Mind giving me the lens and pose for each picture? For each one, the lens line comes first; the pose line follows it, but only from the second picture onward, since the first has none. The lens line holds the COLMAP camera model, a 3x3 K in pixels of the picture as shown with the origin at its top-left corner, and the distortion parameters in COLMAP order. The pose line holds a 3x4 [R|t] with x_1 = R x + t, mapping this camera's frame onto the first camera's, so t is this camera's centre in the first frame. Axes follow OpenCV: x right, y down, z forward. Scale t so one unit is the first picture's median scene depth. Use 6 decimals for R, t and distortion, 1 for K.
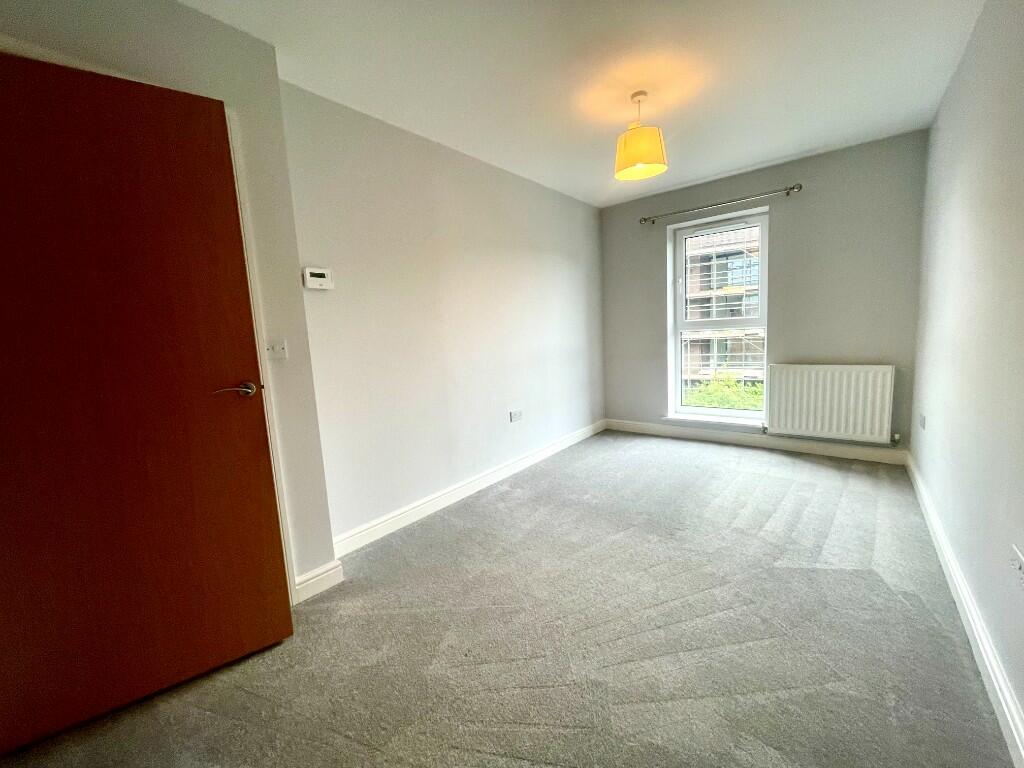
lens RADIAL K [[412.5, 0, 512.0], [0, 412.5, 384.0], [0, 0, 1]] dist [0.001292, 0.000096]
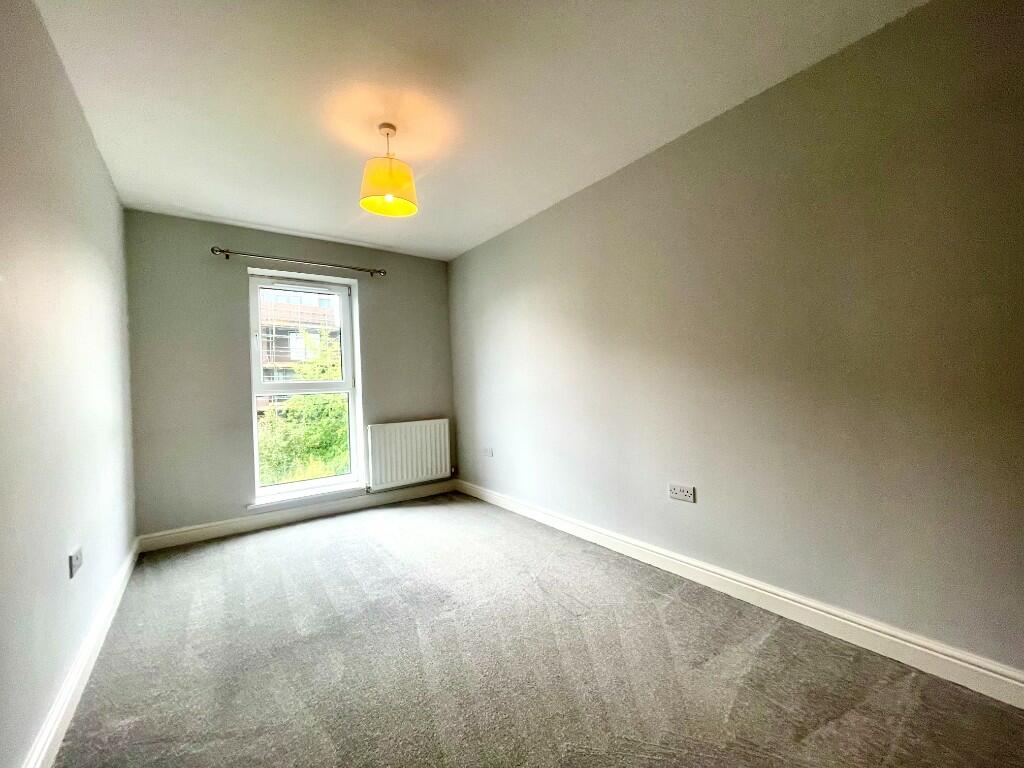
lens RADIAL K [[412.5, 0, 512.0], [0, 412.5, 384.0], [0, 0, 1]] dist [0.001292, 0.000096]
pose [[0.258800, 0.046767, 0.964798, -0.305362], [0.146087, 0.985443, -0.086954, -0.006218], [-0.954820, 0.163449, 0.248200, 0.374480]]
